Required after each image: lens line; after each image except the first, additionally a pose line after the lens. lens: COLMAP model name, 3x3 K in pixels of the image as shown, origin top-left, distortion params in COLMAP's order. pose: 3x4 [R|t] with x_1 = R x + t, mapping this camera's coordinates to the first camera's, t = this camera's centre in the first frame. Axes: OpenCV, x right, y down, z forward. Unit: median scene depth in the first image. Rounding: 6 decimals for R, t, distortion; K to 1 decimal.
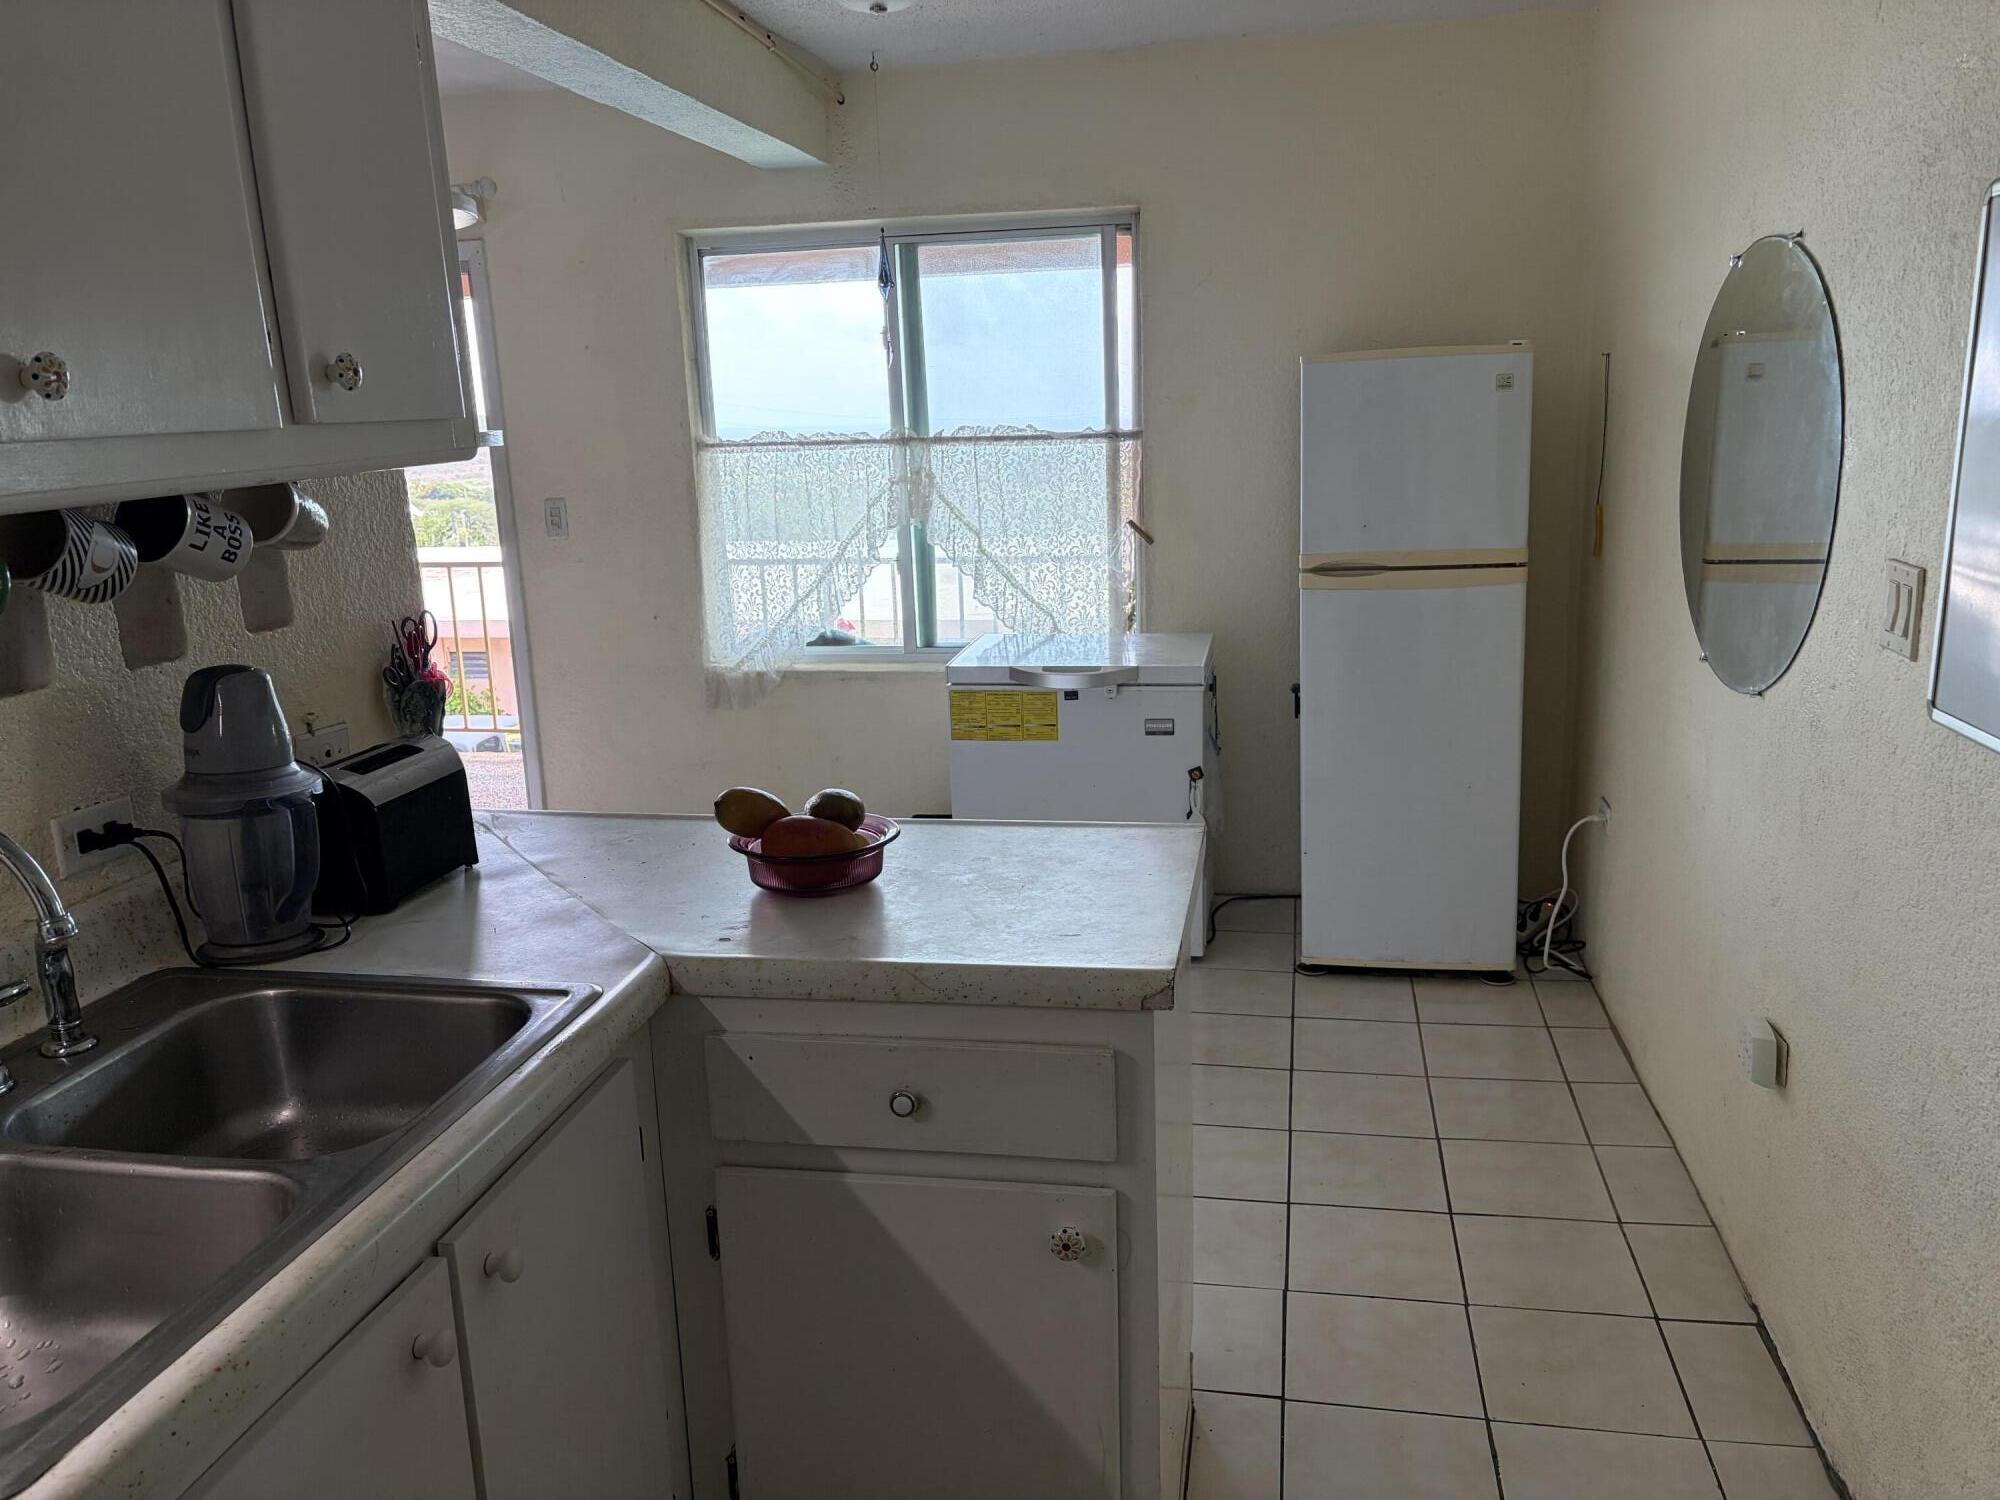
lens RADIAL K [[1519.0, 0, 1033.9], [0, 1519.0, 786.9], [0, 0, 1]] dist [0.006698, 0.000394]
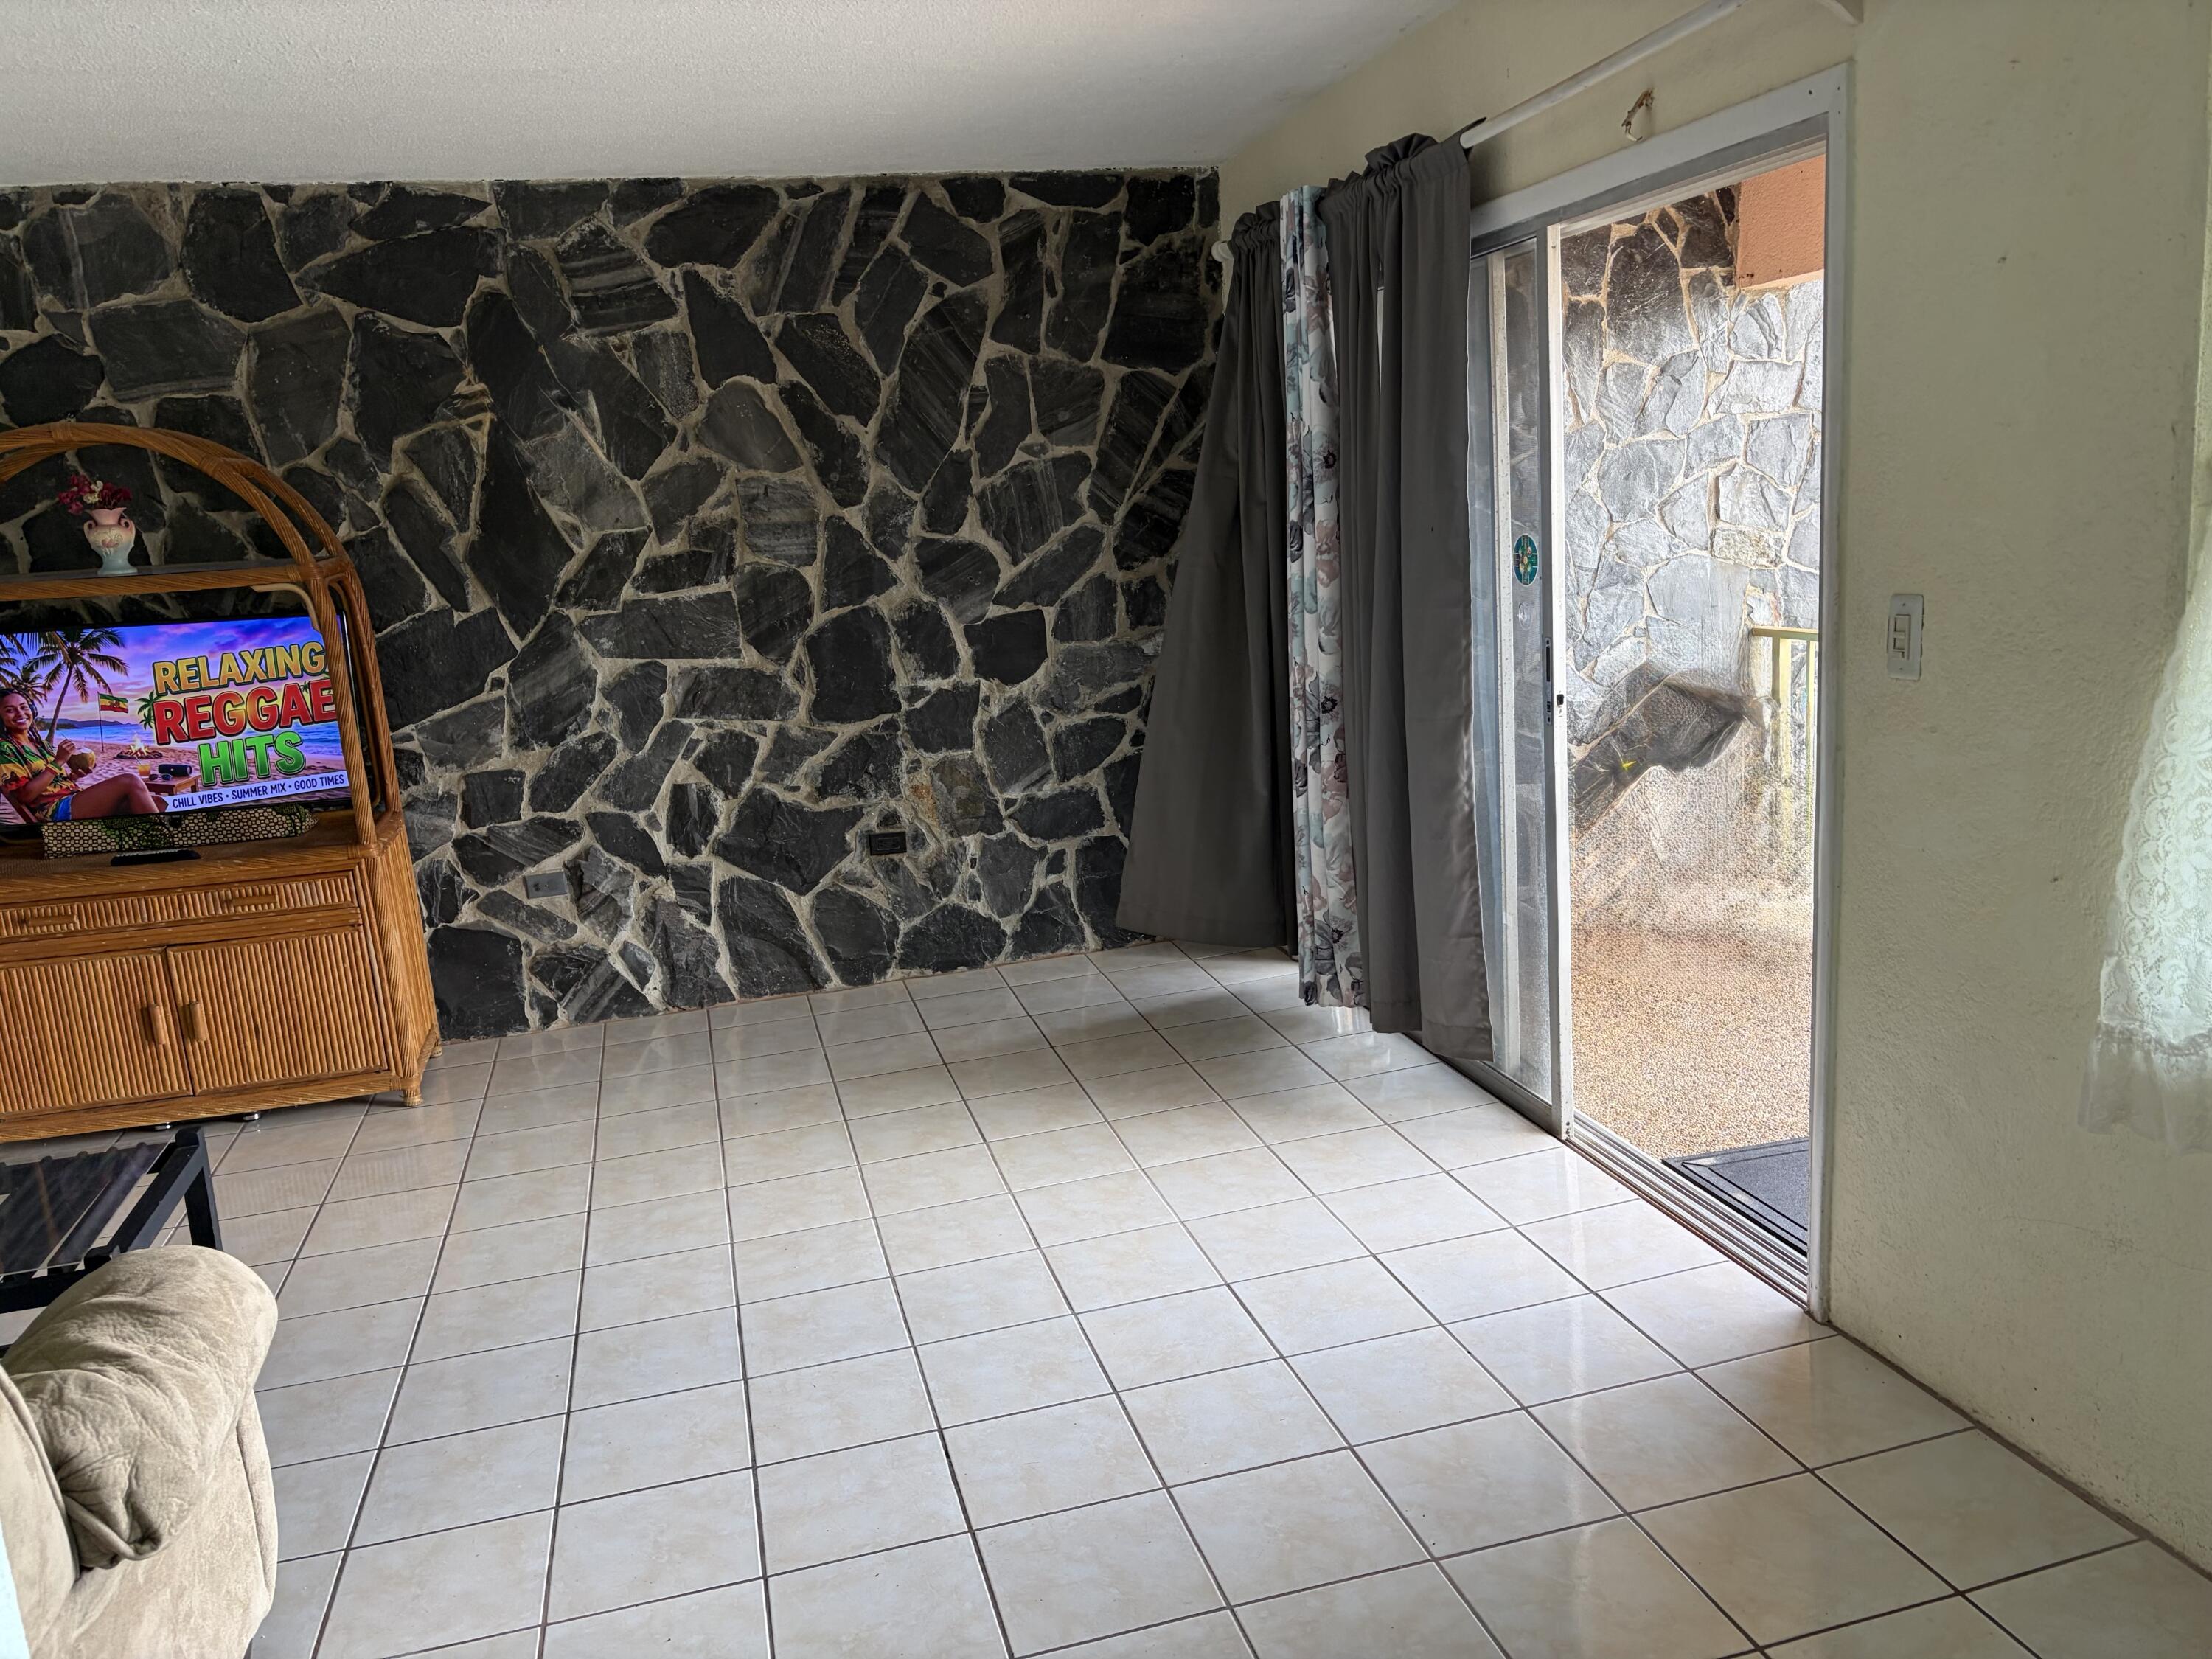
lens RADIAL K [[1676.1, 0, 1117.5], [0, 1676.1, 831.7], [0, 0, 1]] dist [0.052867, -0.062723]
pose [[0.423274, 0.180275, -0.887885, 0.168610], [-0.173657, 0.977977, 0.115781, -0.368775], [0.889203, 0.105180, 0.445258, 1.499906]]
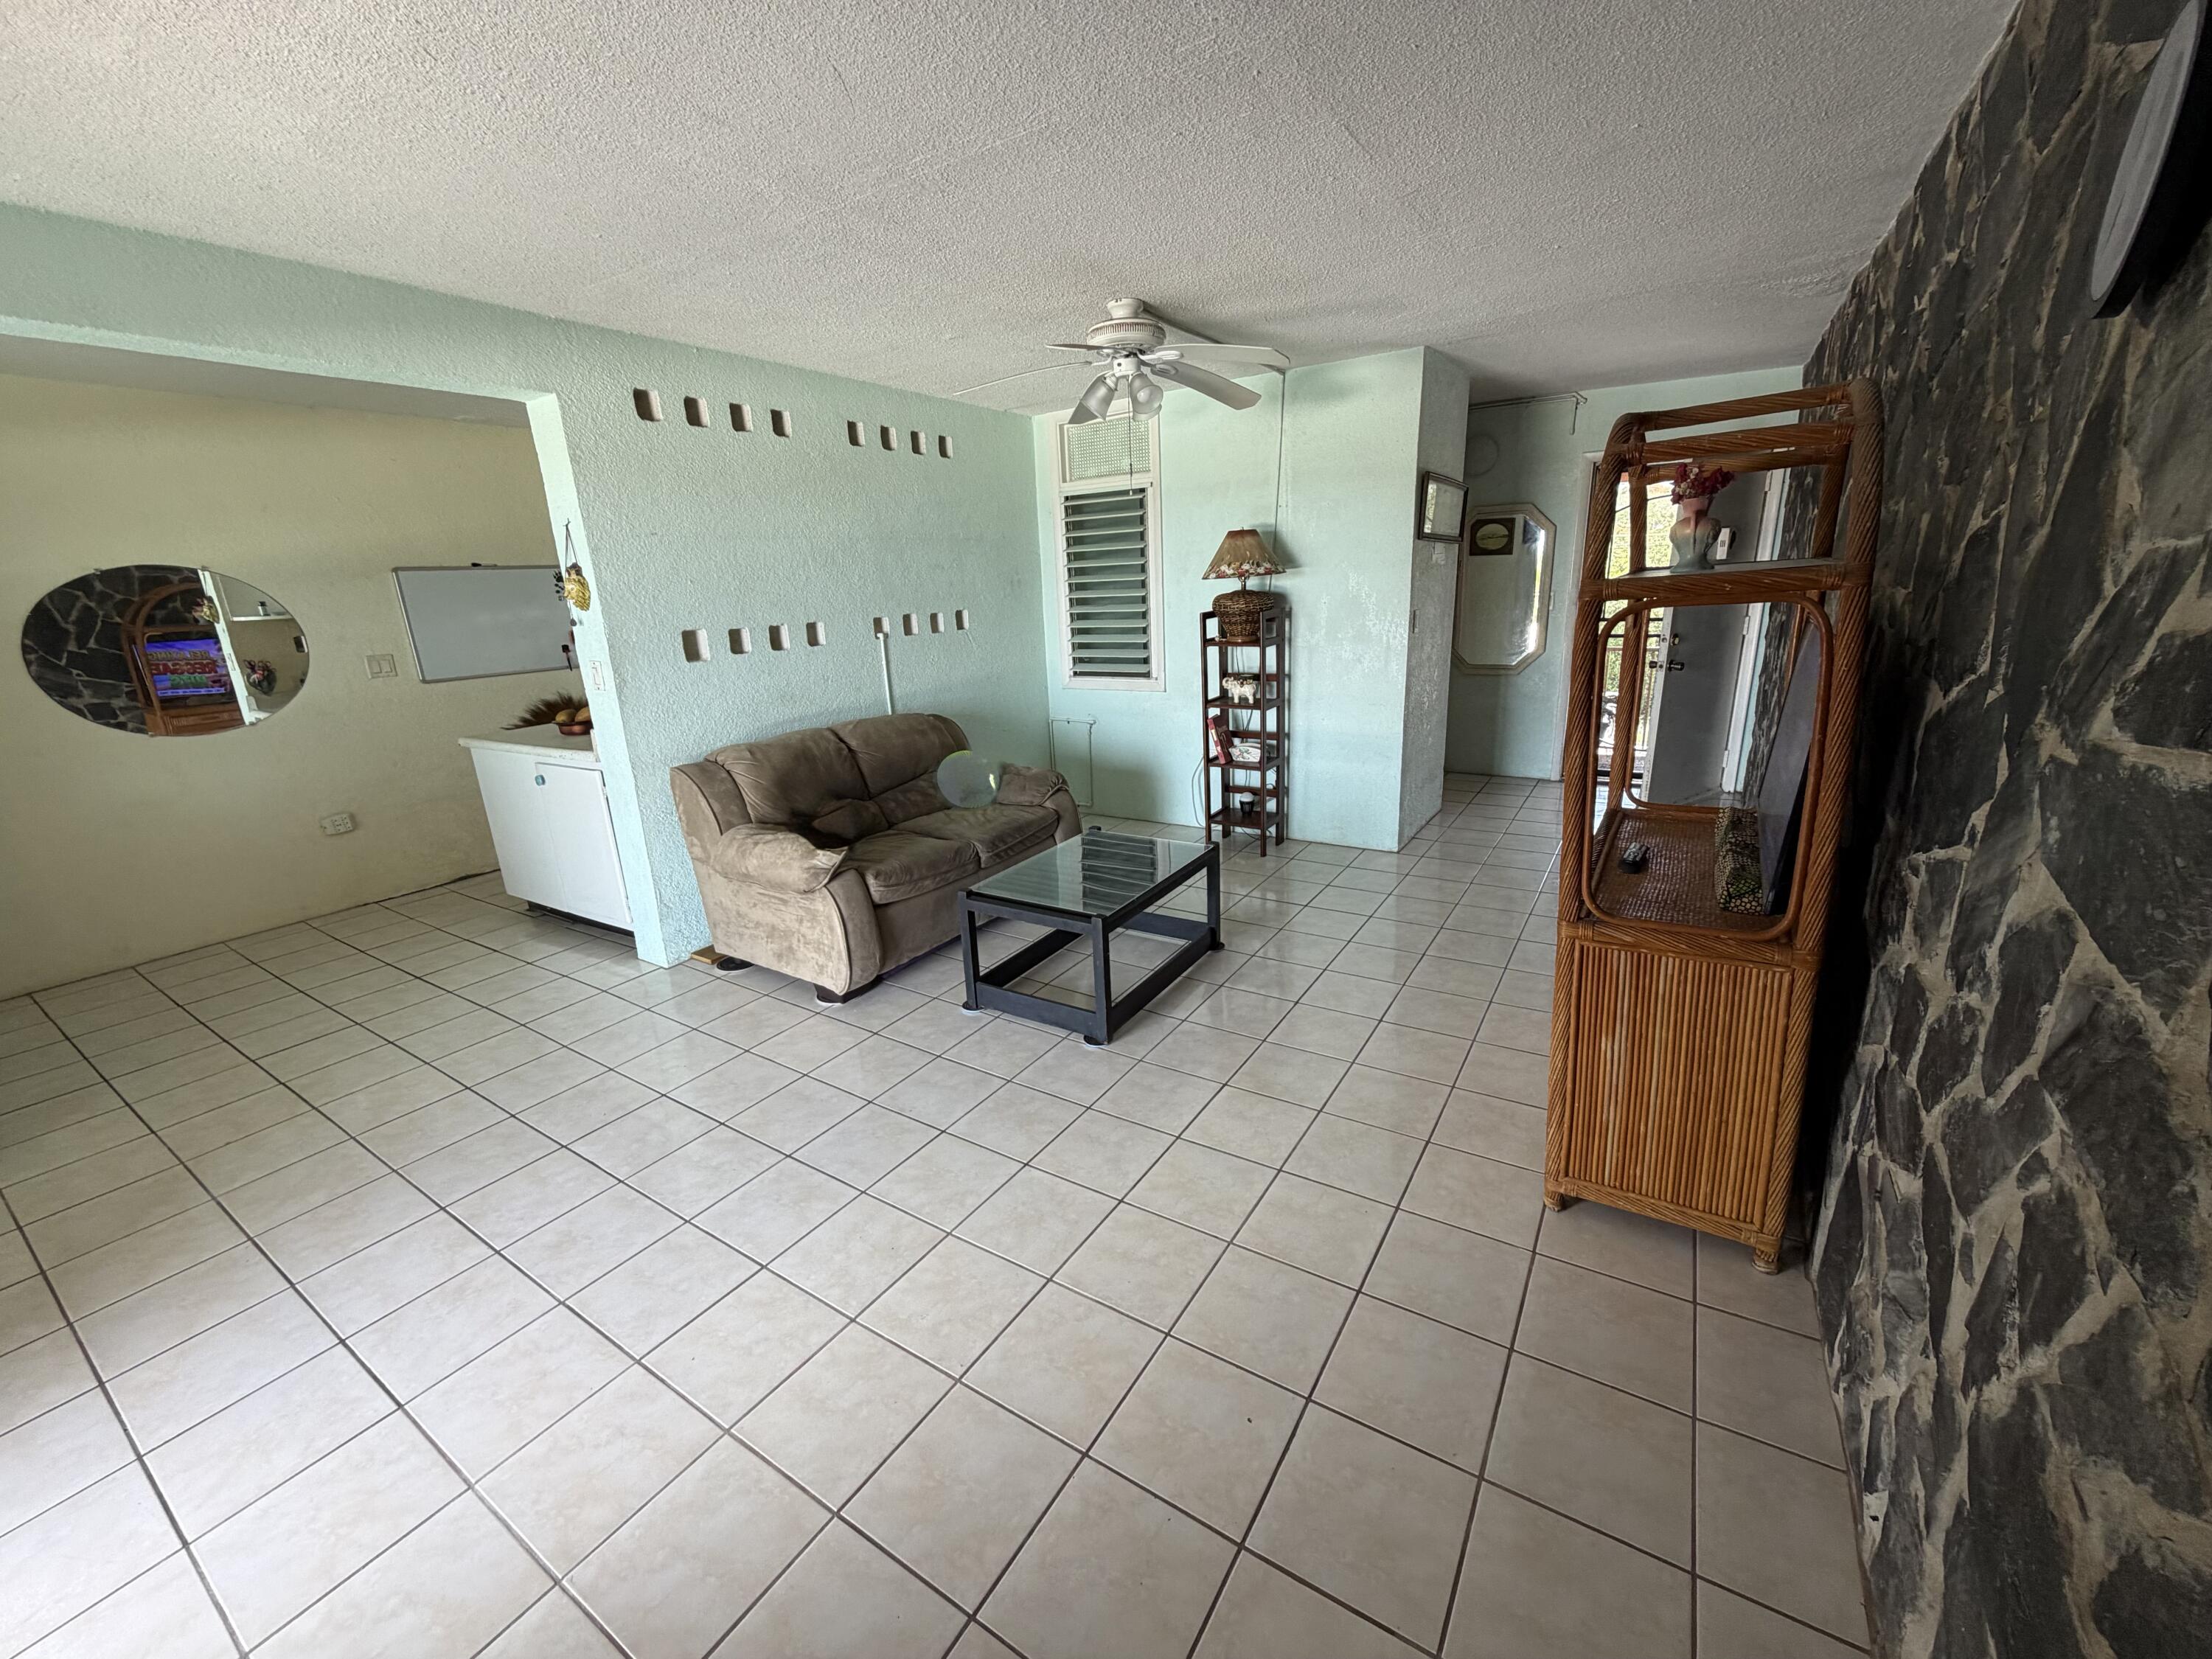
lens RADIAL K [[884.0, 0, 1108.8], [0, 884.0, 826.1], [0, 0, 1]] dist [0.000903, -0.000386]
pose [[-0.918679, -0.035955, 0.393365, -2.383502], [0.165446, 0.869264, 0.465842, -0.581003], [-0.358687, 0.493039, -0.792626, 2.643301]]
